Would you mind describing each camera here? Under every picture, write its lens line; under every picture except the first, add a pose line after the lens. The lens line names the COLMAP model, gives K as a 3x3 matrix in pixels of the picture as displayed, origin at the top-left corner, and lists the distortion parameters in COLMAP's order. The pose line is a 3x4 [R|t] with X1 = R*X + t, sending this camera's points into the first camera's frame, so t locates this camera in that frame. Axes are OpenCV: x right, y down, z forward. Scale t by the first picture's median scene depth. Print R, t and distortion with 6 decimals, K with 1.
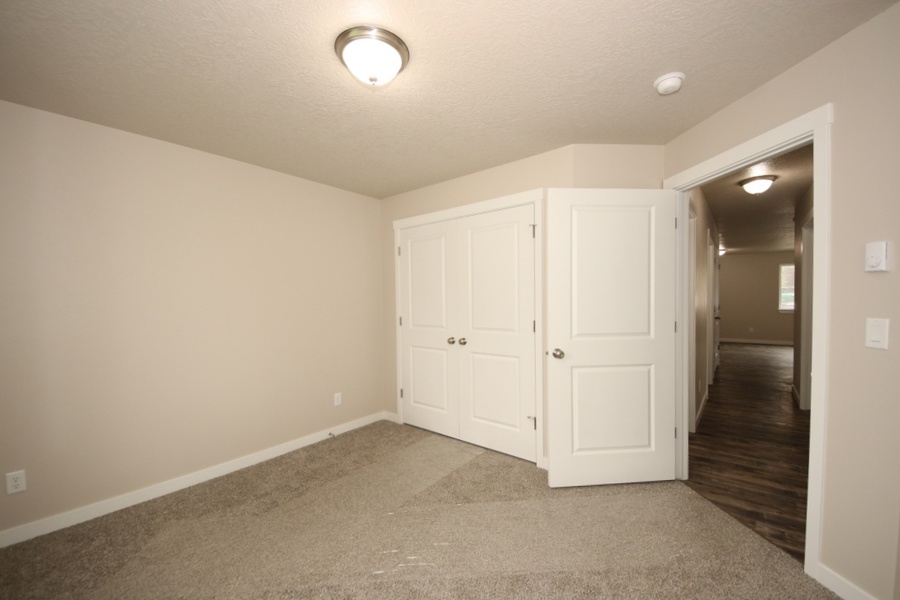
lens RADIAL K [[342.7, 0, 446.3], [0, 342.7, 301.7], [0, 0, 1]] dist [-0.034134, -0.000340]
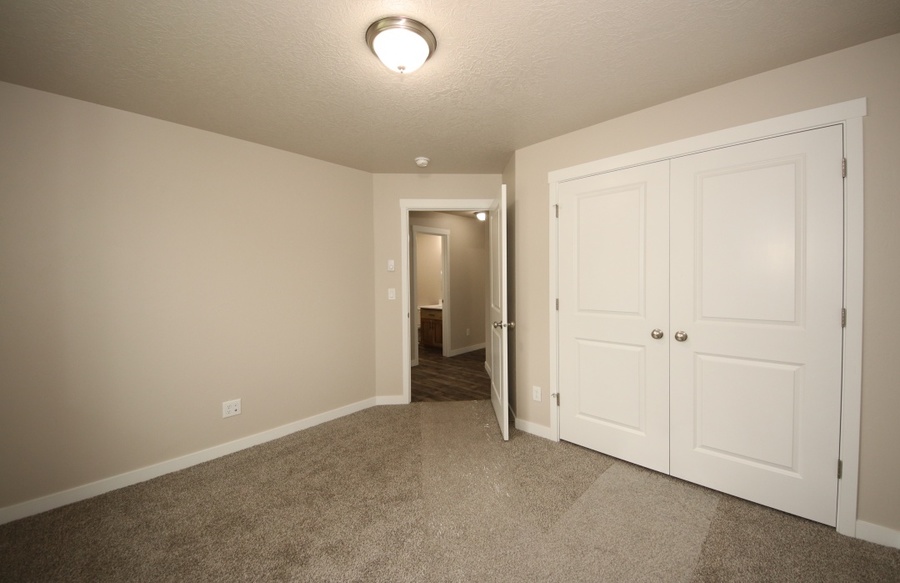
lens RADIAL K [[329.6, 0, 450.4], [0, 329.6, 276.1], [0, 0, 1]] dist [-0.027520, -0.000170]
pose [[0.998223, 0.004126, -0.059450, -0.213866], [-0.004711, 0.999942, -0.009711, 0.001719], [0.059406, 0.009974, 0.998184, 0.175730]]
